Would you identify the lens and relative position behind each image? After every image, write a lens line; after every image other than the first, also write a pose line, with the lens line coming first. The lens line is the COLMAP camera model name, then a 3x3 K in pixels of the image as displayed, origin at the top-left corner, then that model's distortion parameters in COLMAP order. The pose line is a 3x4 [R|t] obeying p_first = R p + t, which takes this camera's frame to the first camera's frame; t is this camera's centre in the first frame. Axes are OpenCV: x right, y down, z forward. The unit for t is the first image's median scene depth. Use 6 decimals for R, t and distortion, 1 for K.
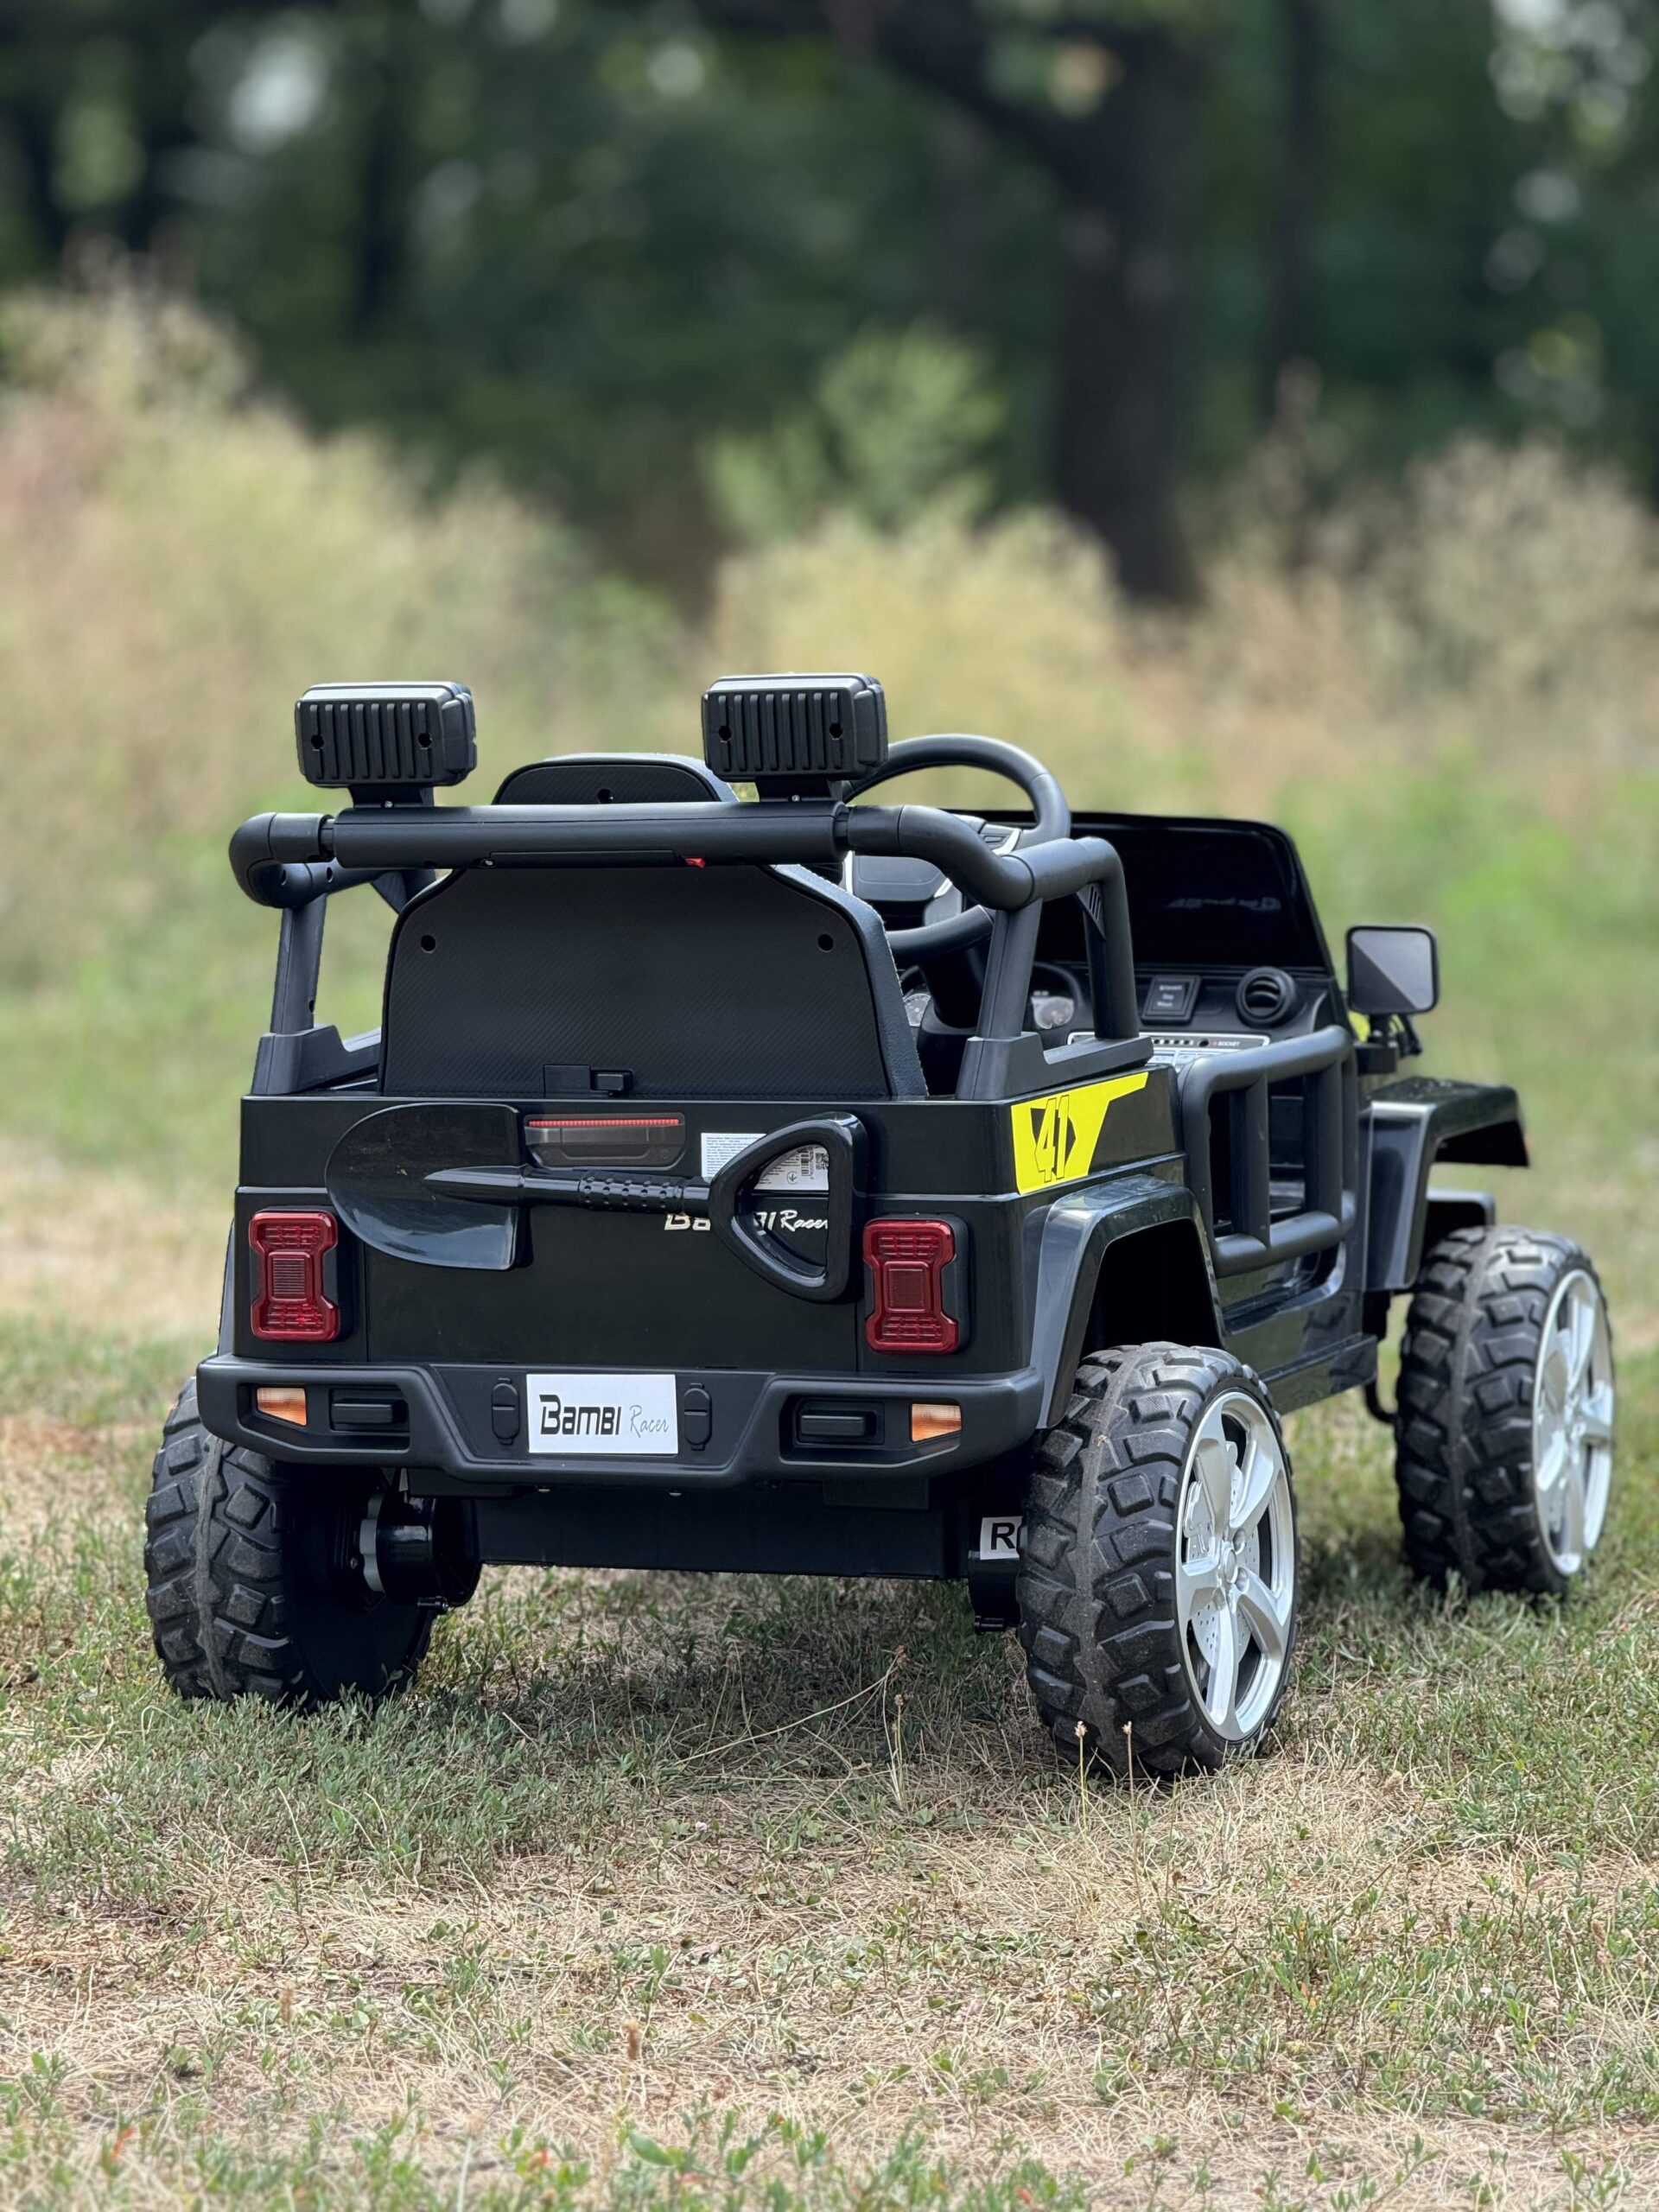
lens RADIAL K [[7741.7, 0, 829.5], [0, 7741.7, 1106.0], [0, 0, 1]] dist [-1.997617, -0.121861]
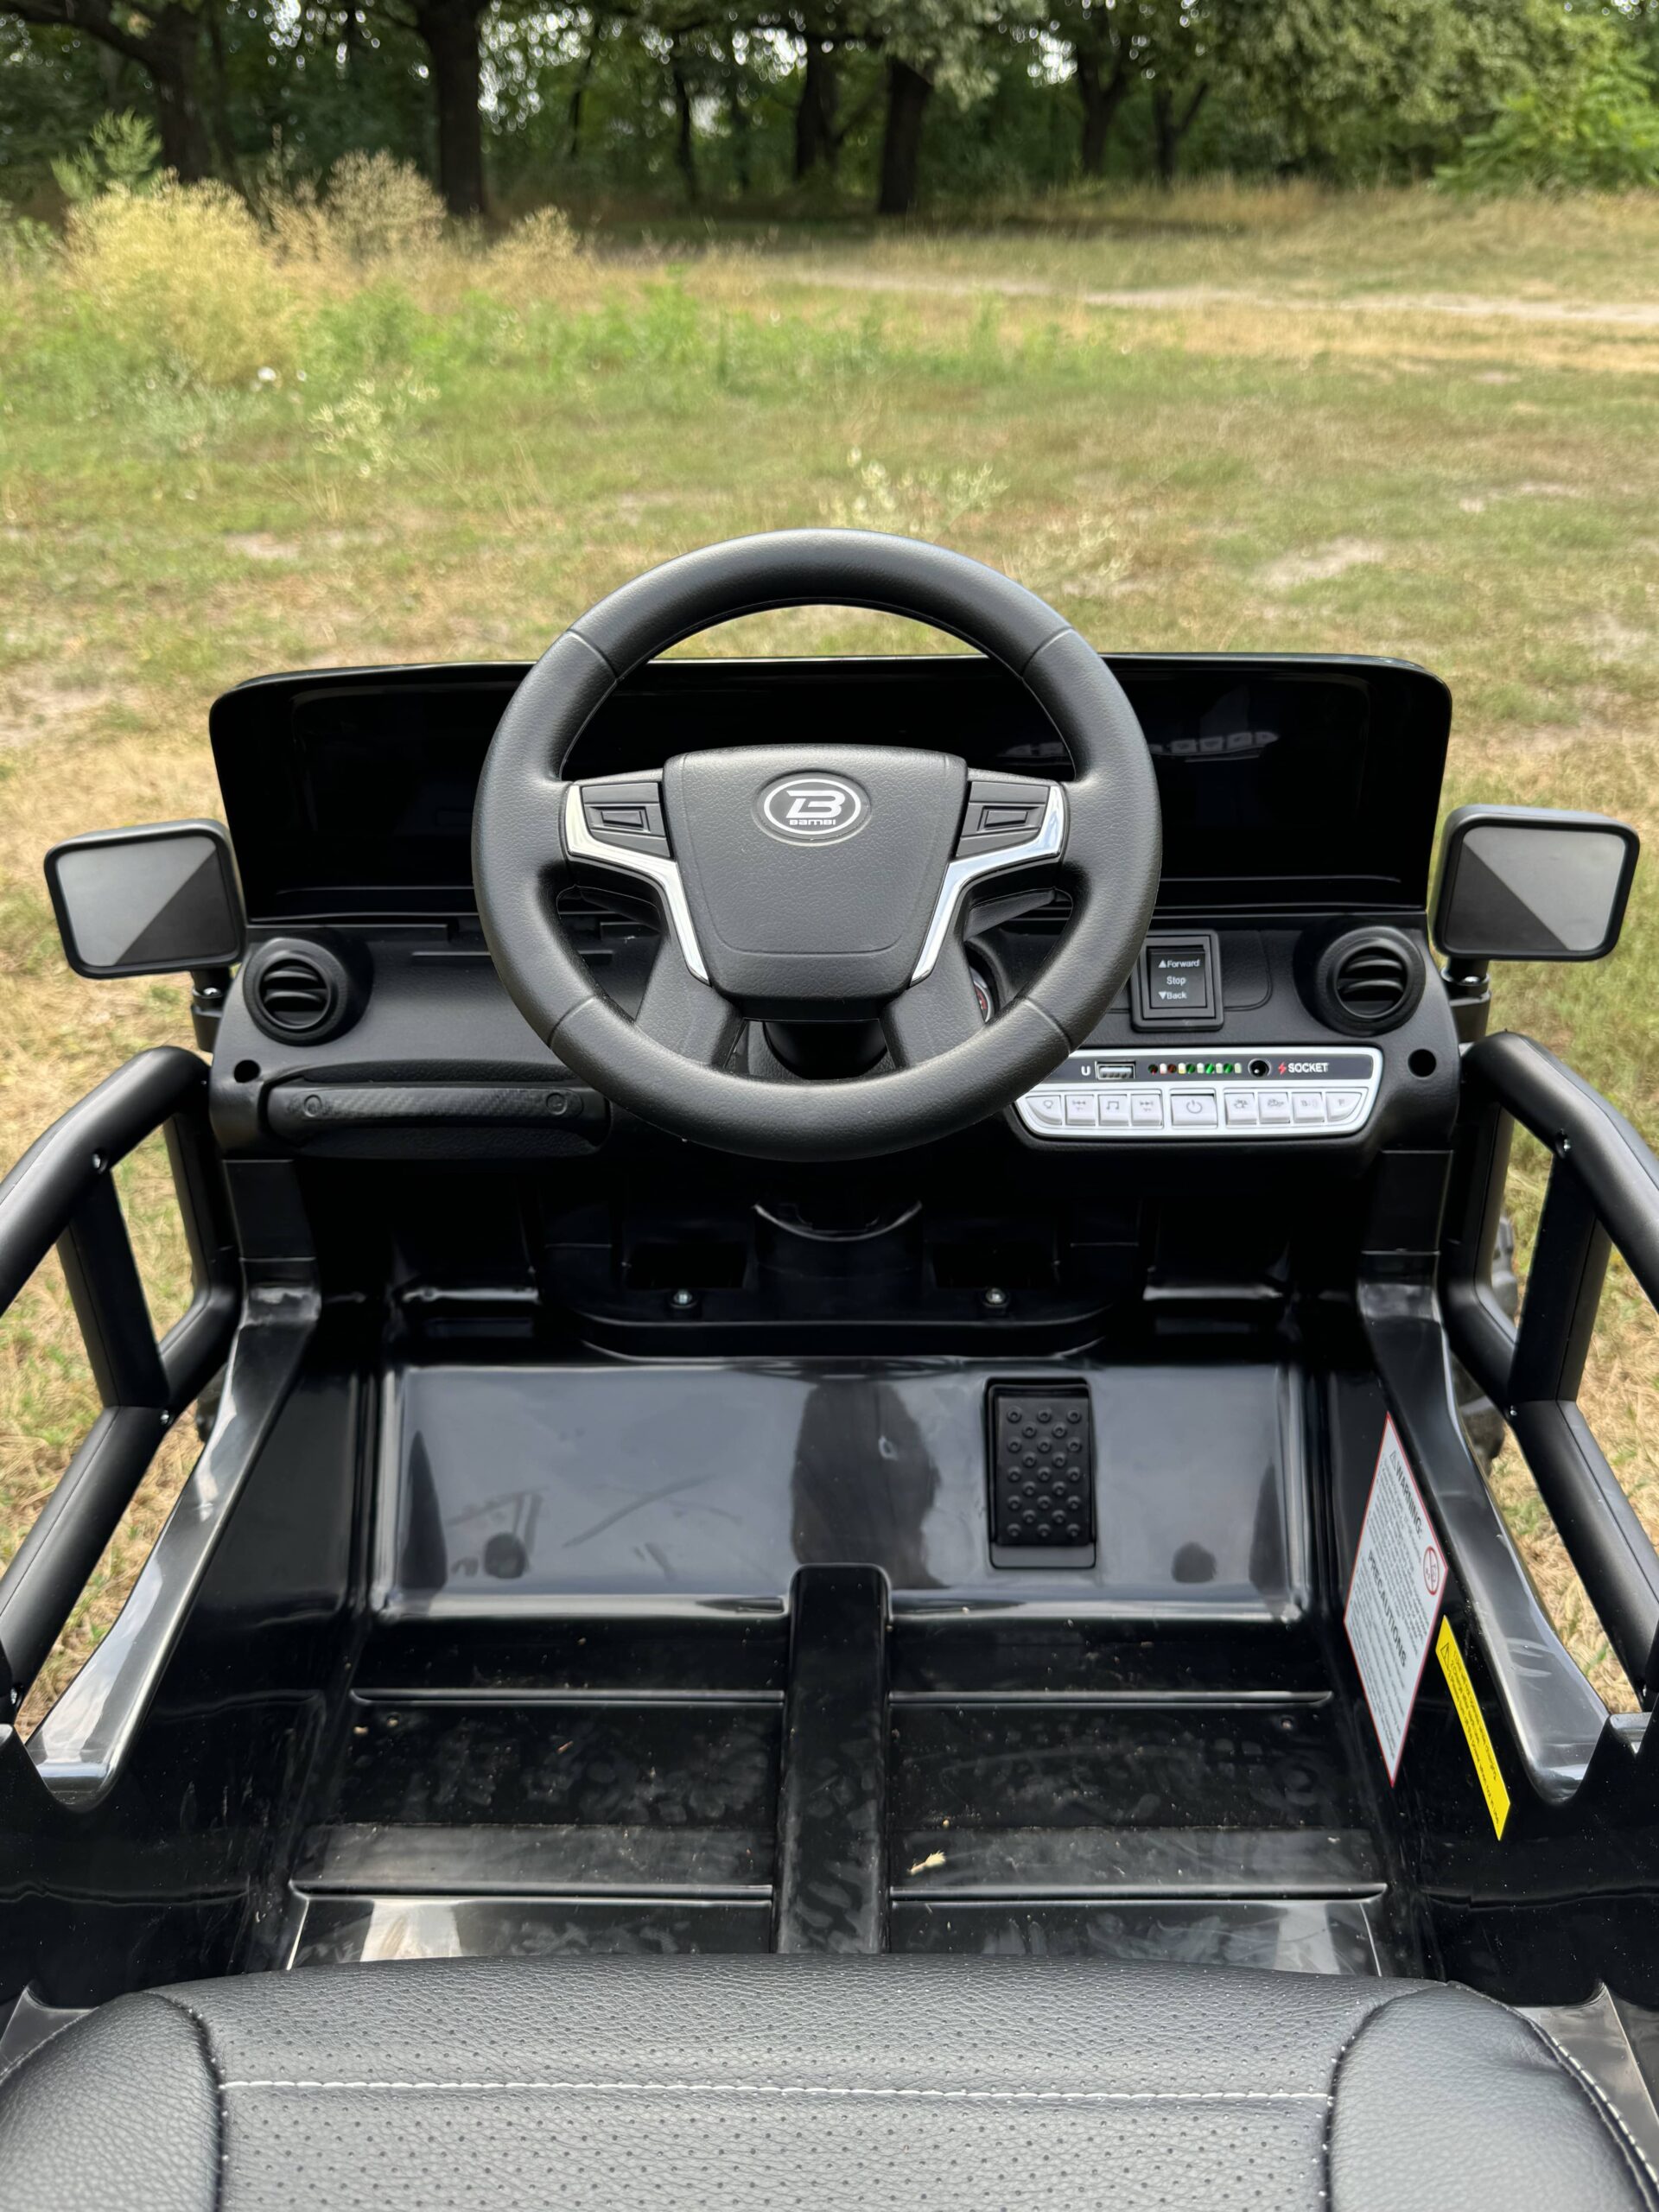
lens RADIAL K [[1705.5, 0, 829.5], [0, 1705.5, 1106.0], [0, 0, 1]] dist [0.032650, 0.001211]
pose [[0.935631, -0.175074, 0.306501, -0.021142], [0.038771, 0.914046, 0.403752, -0.058395], [-0.350843, -0.365880, 0.861998, 0.898233]]
